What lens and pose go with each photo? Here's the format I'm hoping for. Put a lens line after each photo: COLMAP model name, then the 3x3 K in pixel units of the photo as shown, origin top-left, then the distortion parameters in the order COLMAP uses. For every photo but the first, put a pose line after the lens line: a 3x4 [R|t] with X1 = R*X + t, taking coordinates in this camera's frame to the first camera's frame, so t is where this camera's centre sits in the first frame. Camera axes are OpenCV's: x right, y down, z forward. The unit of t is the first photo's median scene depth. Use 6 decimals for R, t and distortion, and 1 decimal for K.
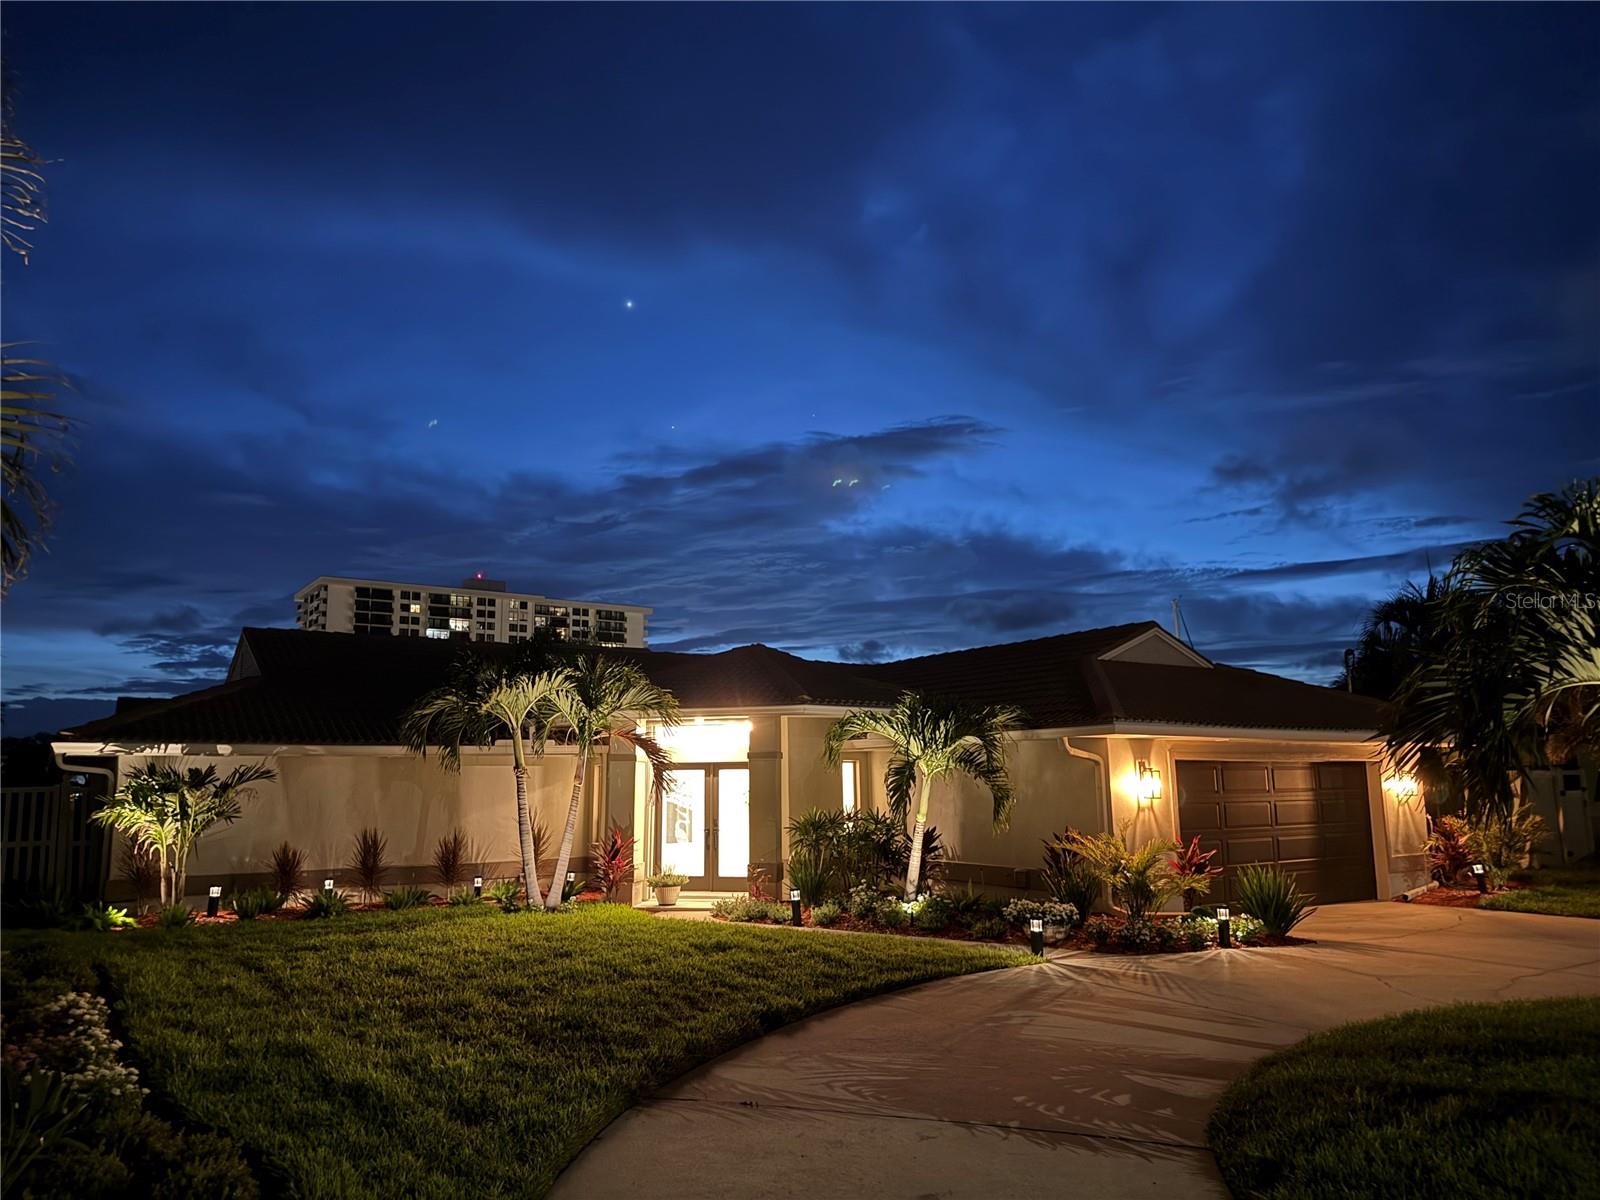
lens RADIAL K [[1127.6, 0, 800.0], [0, 1127.6, 600.0], [0, 0, 1]] dist [0.050359, -0.000241]
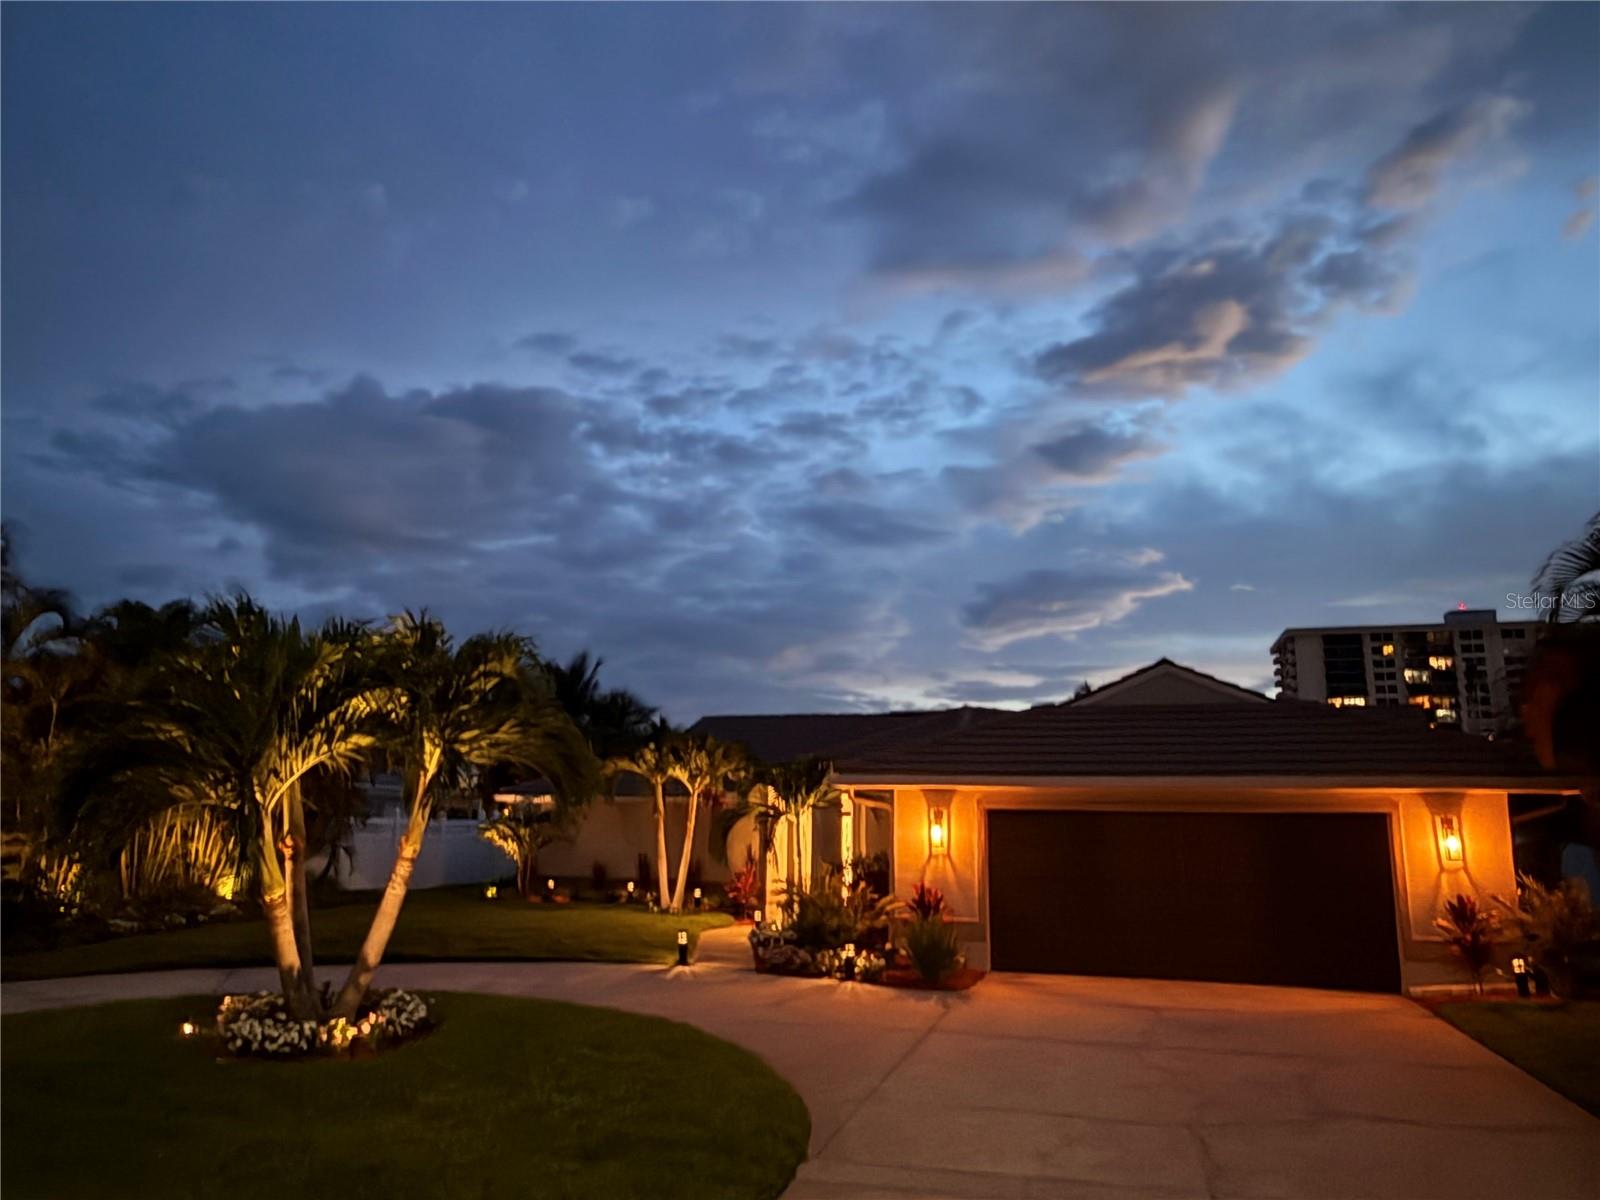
lens RADIAL K [[1116.9, 0, 800.0], [0, 1116.9, 600.0], [0, 0, 1]] dist [-0.003303, -0.001060]
pose [[0.634174, -0.136172, -0.761104, 1.015558], [0.101535, 0.990512, -0.092614, 0.030648], [0.766494, -0.018545, 0.641983, 0.234623]]
